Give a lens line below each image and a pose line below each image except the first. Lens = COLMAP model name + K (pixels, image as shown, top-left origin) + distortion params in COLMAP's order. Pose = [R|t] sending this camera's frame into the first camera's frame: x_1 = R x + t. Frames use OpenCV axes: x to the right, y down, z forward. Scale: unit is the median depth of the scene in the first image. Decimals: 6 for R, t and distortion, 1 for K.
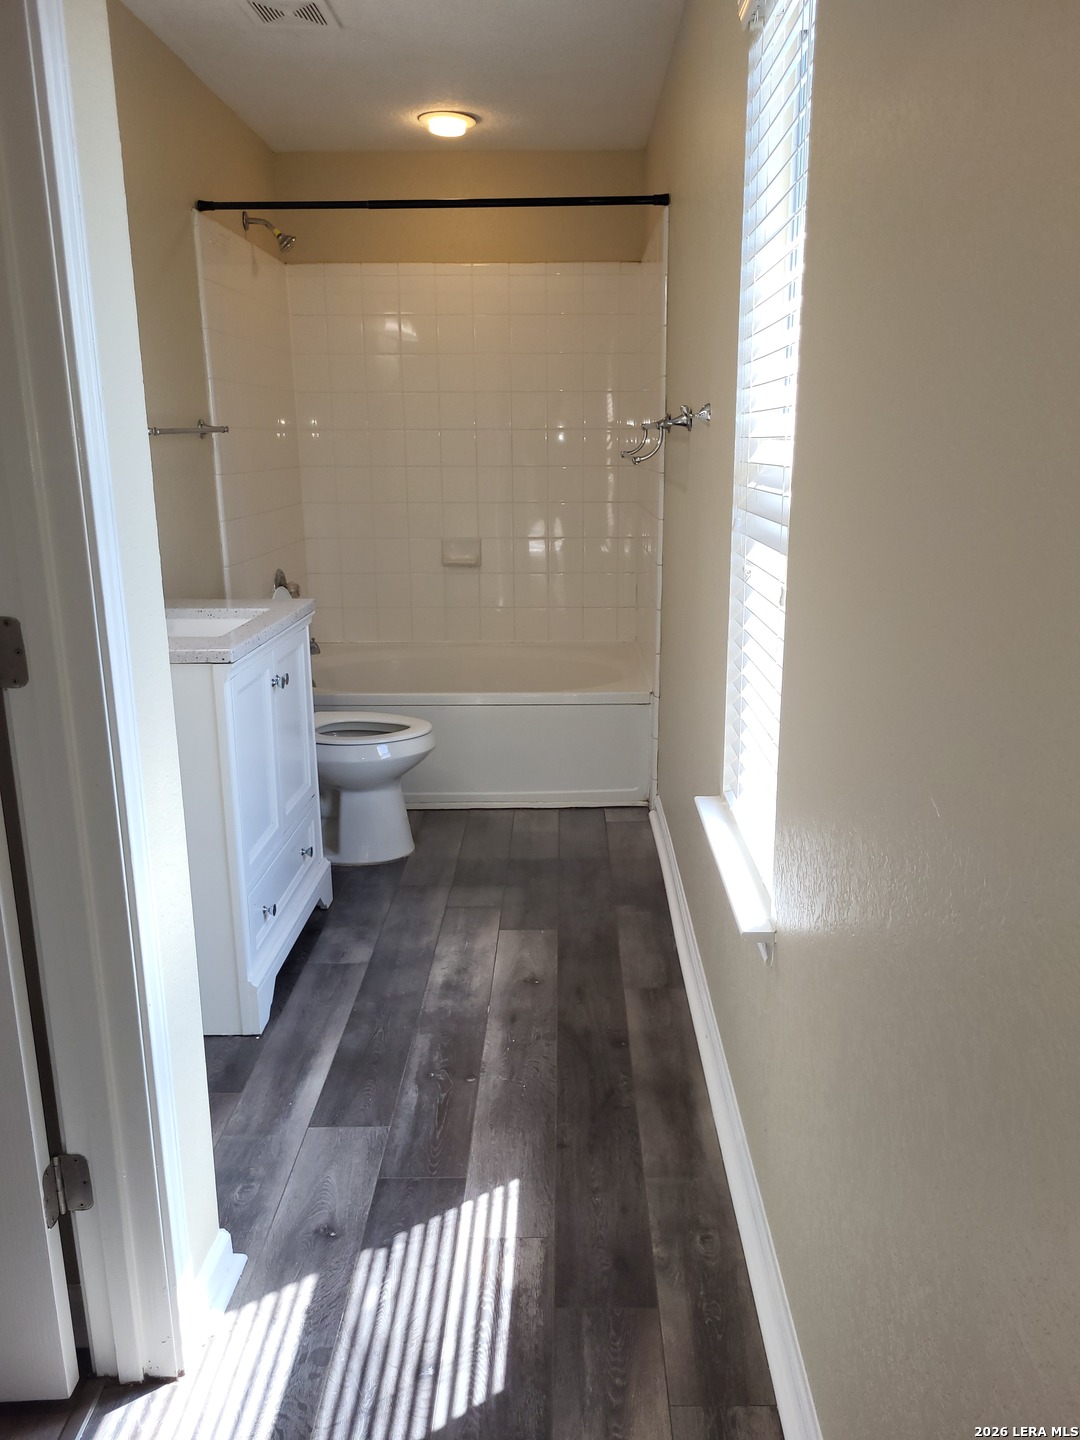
lens RADIAL K [[1088.2, 0, 540.0], [0, 1088.2, 720.0], [0, 0, 1]] dist [0.034974, -0.032902]
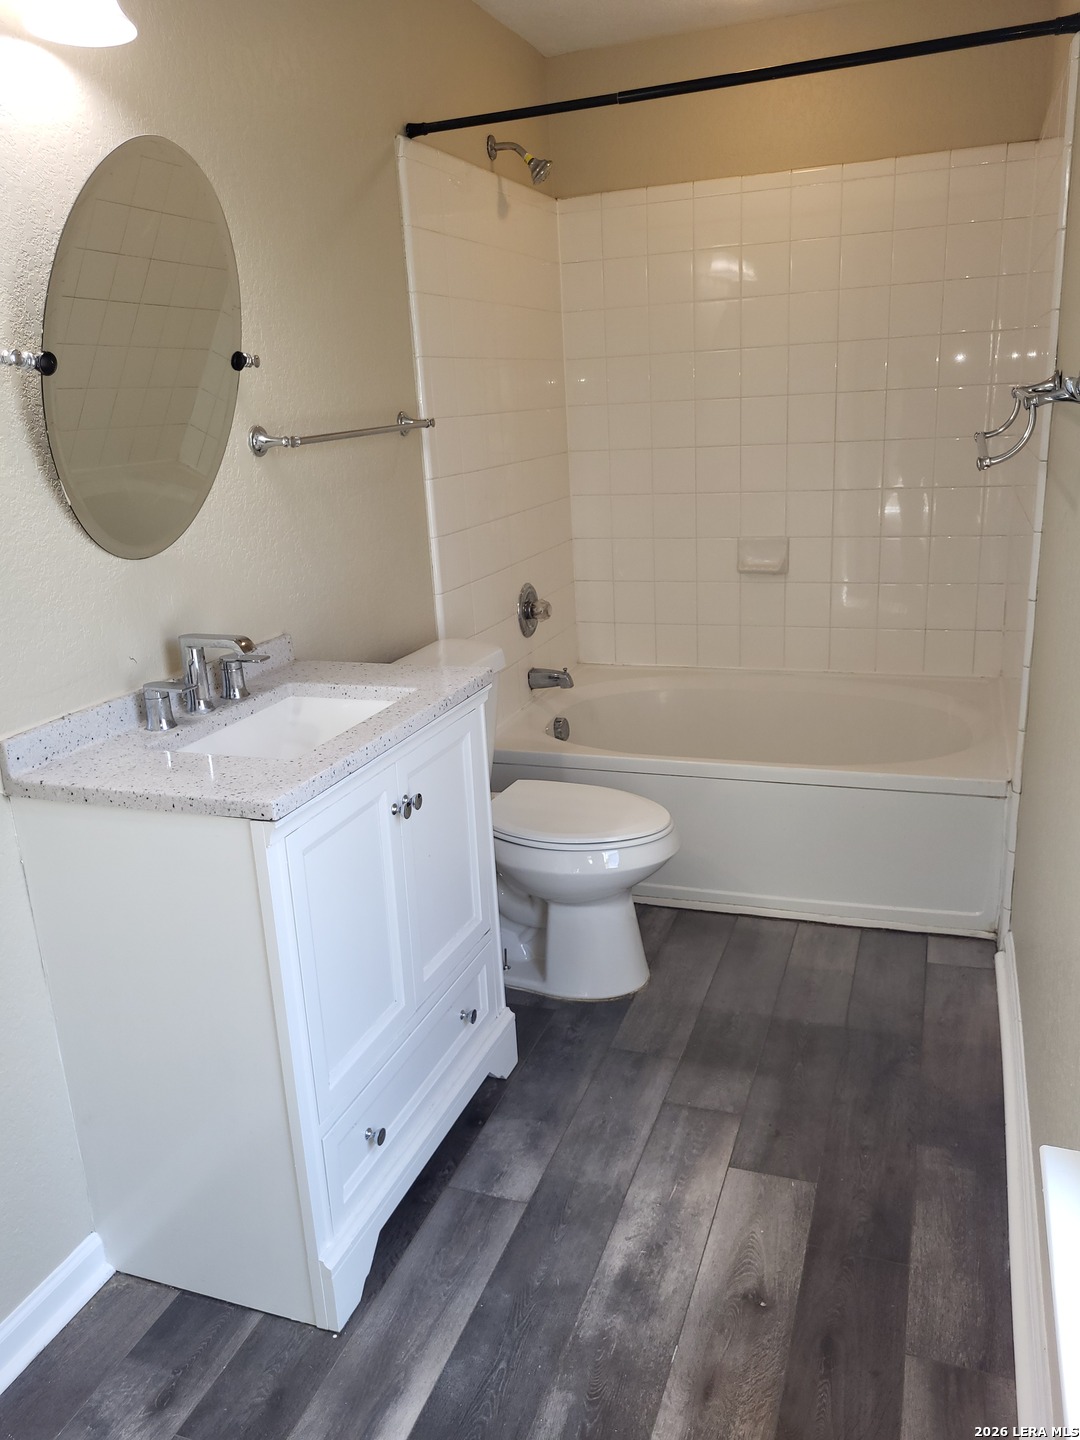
lens RADIAL K [[1082.5, 0, 541.2], [0, 1082.5, 726.4], [0, 0, 1]] dist [0.048059, -0.049769]
pose [[0.944836, 0.051906, -0.323404, 0.056721], [-0.034743, 0.997675, 0.058622, -0.114515], [0.325695, -0.044152, 0.944443, 0.331470]]
